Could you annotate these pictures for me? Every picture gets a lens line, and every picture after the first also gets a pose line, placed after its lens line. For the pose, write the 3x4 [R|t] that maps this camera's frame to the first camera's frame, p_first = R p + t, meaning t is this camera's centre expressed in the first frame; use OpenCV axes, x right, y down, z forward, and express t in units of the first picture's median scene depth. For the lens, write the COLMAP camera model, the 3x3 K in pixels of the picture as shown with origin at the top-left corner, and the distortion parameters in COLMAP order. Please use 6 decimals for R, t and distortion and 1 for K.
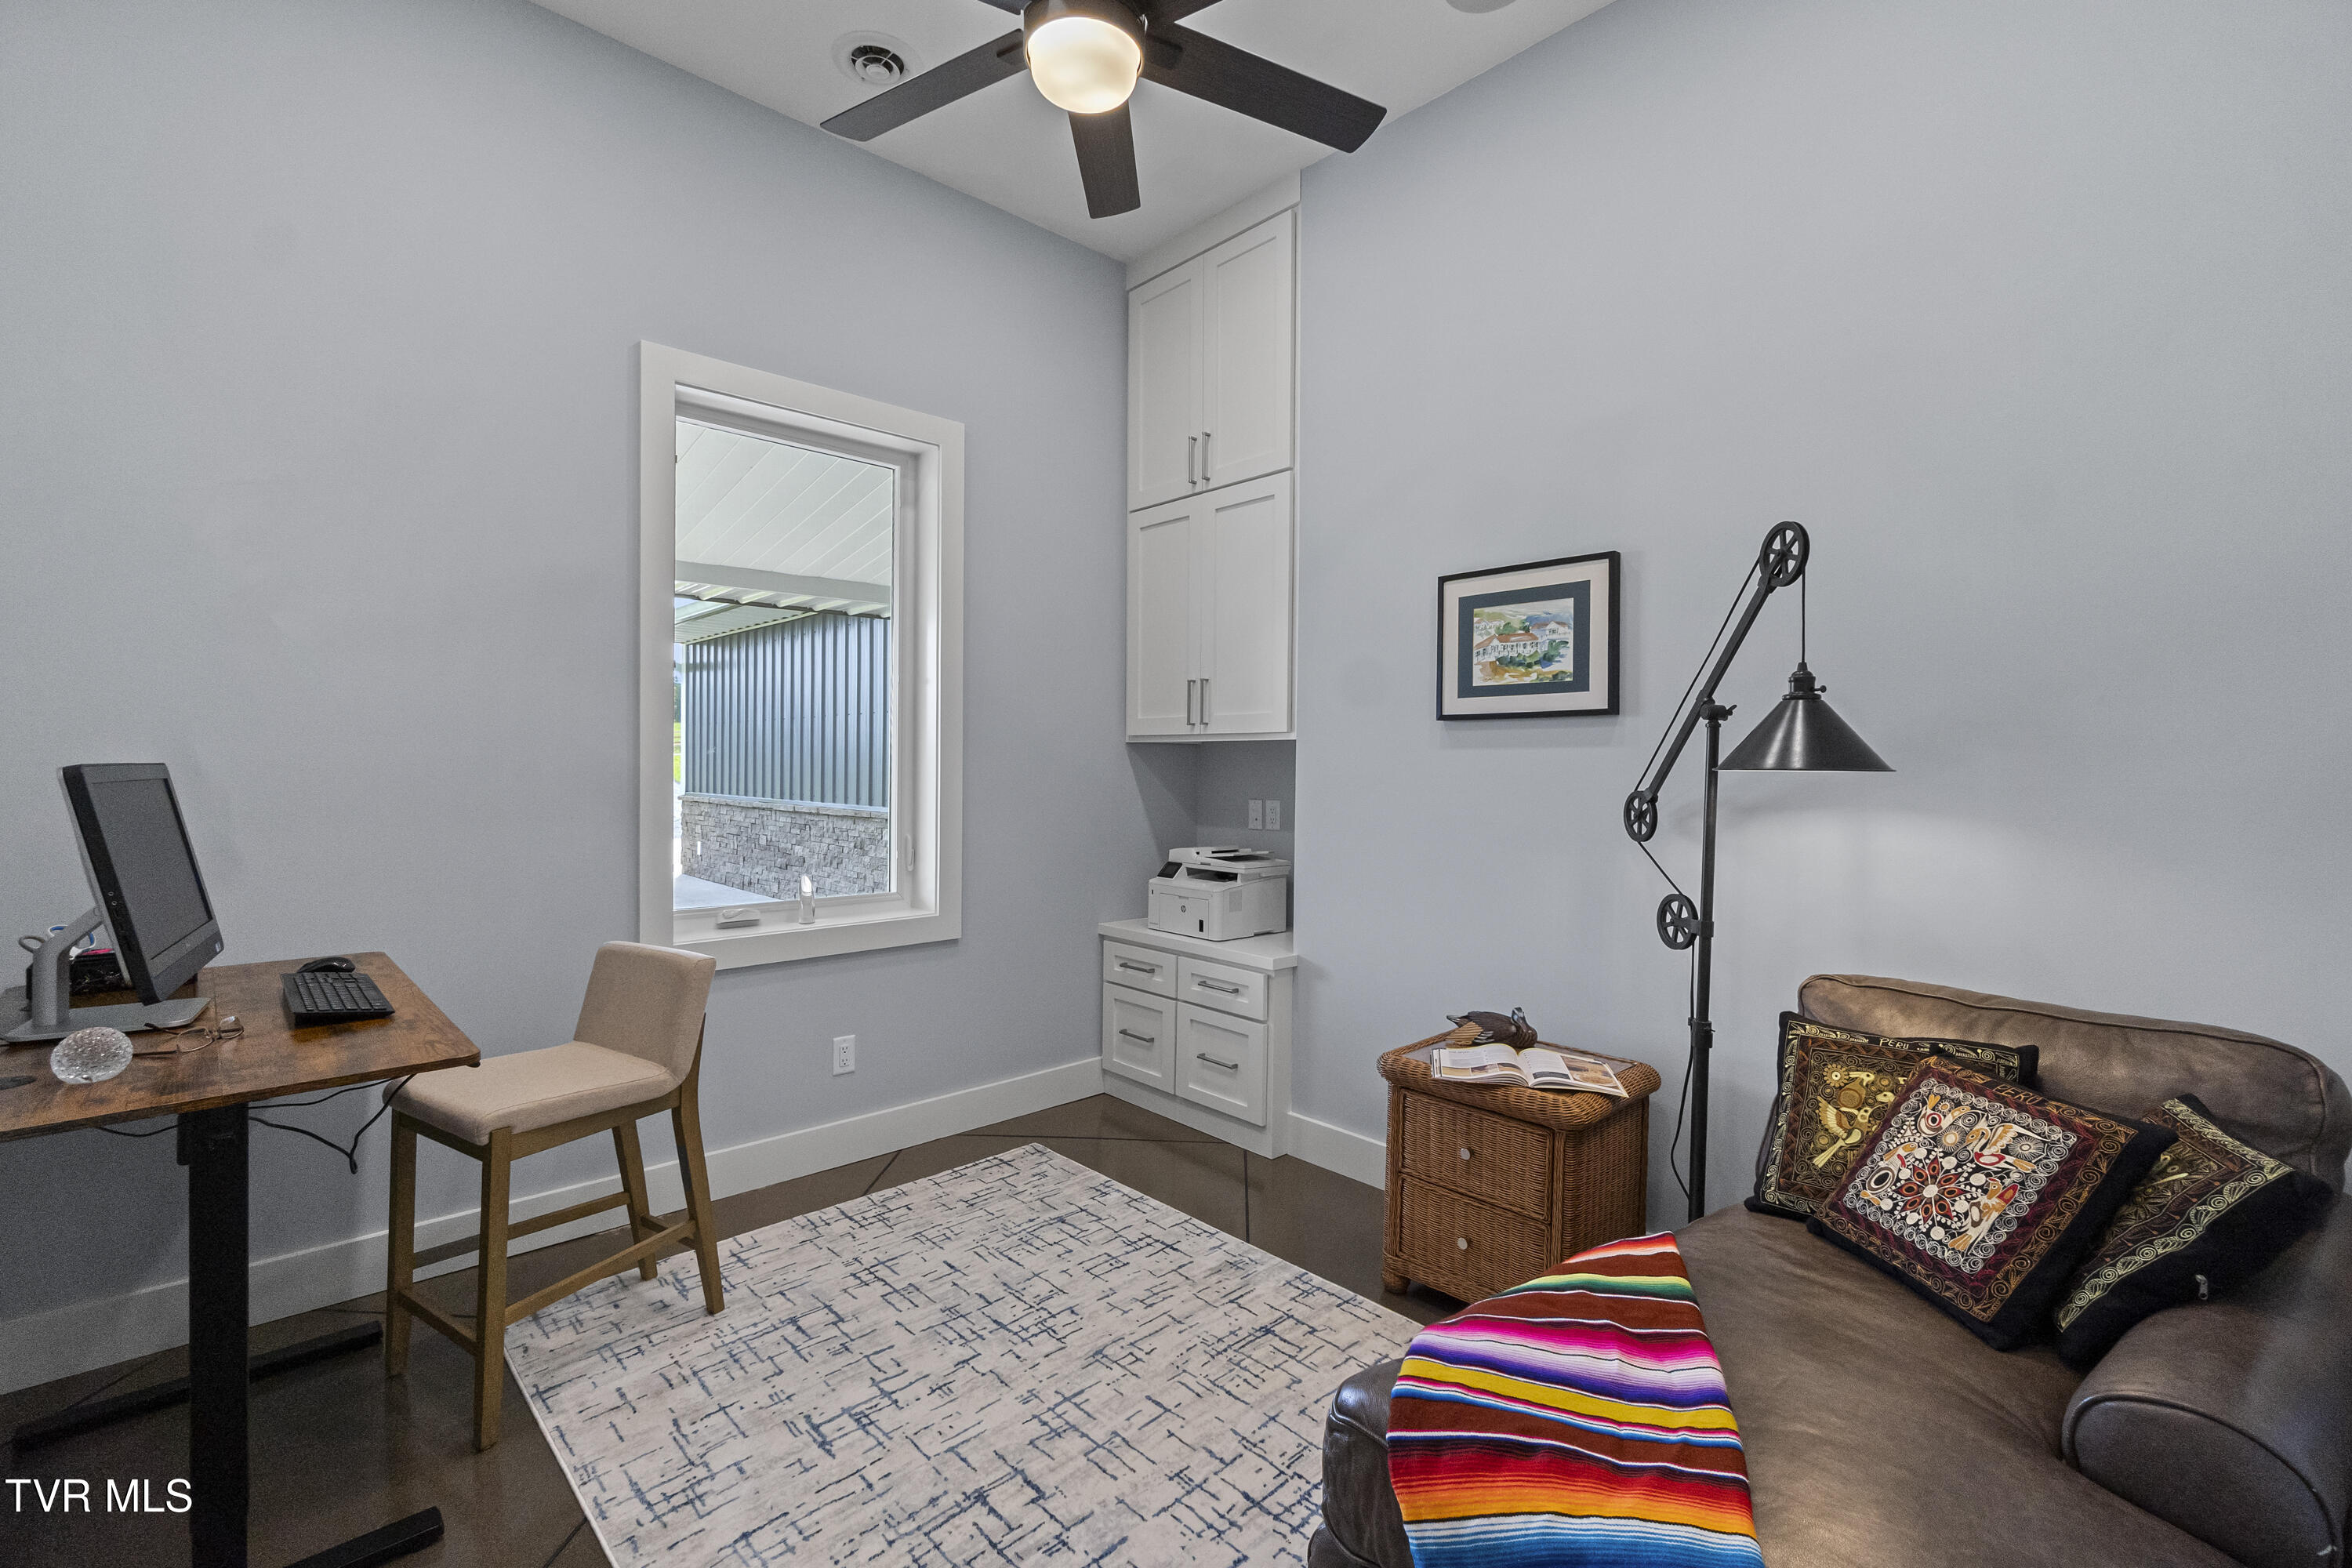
lens RADIAL K [[1034.4, 0, 1182.3], [0, 1034.4, 767.5], [0, 0, 1]] dist [-0.003106, -0.000558]
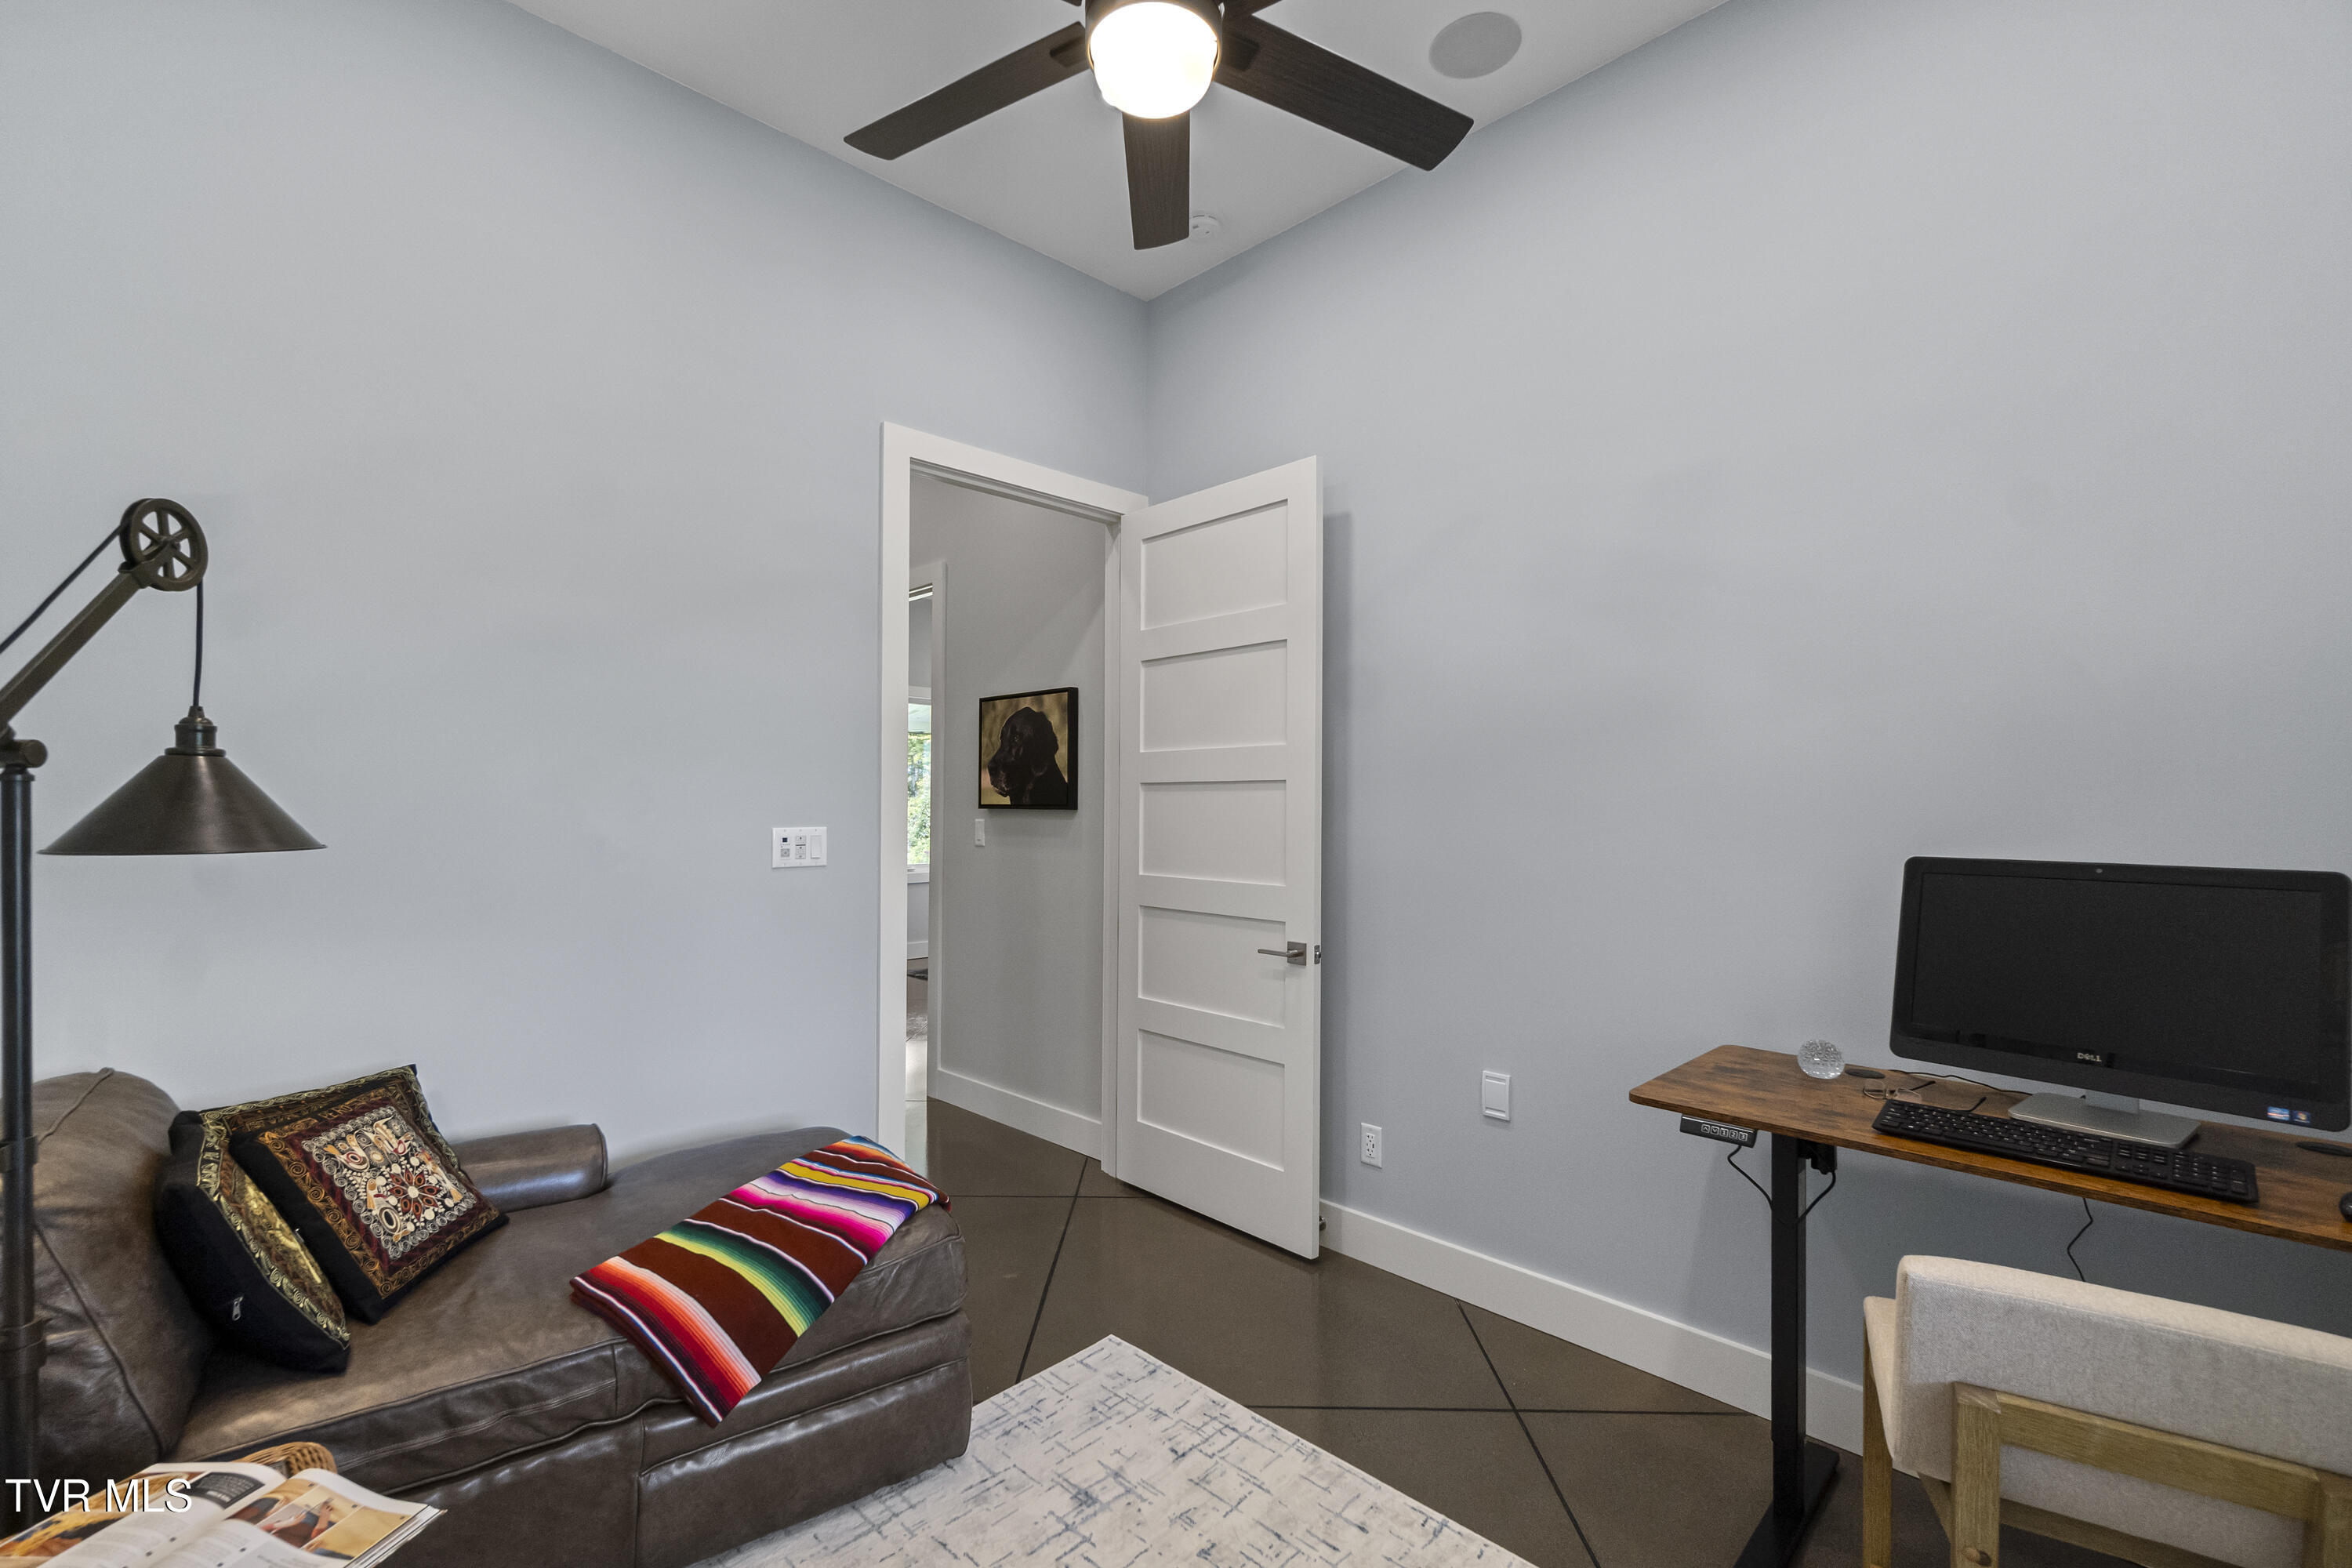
lens RADIAL K [[1034.4, 0, 1182.3], [0, 1034.4, 767.5], [0, 0, 1]] dist [-0.003106, -0.000558]
pose [[-0.999985, -0.004267, -0.003362, -0.140937], [-0.004180, 0.999671, -0.025288, -0.046368], [0.003469, -0.025273, -0.999675, 2.064250]]
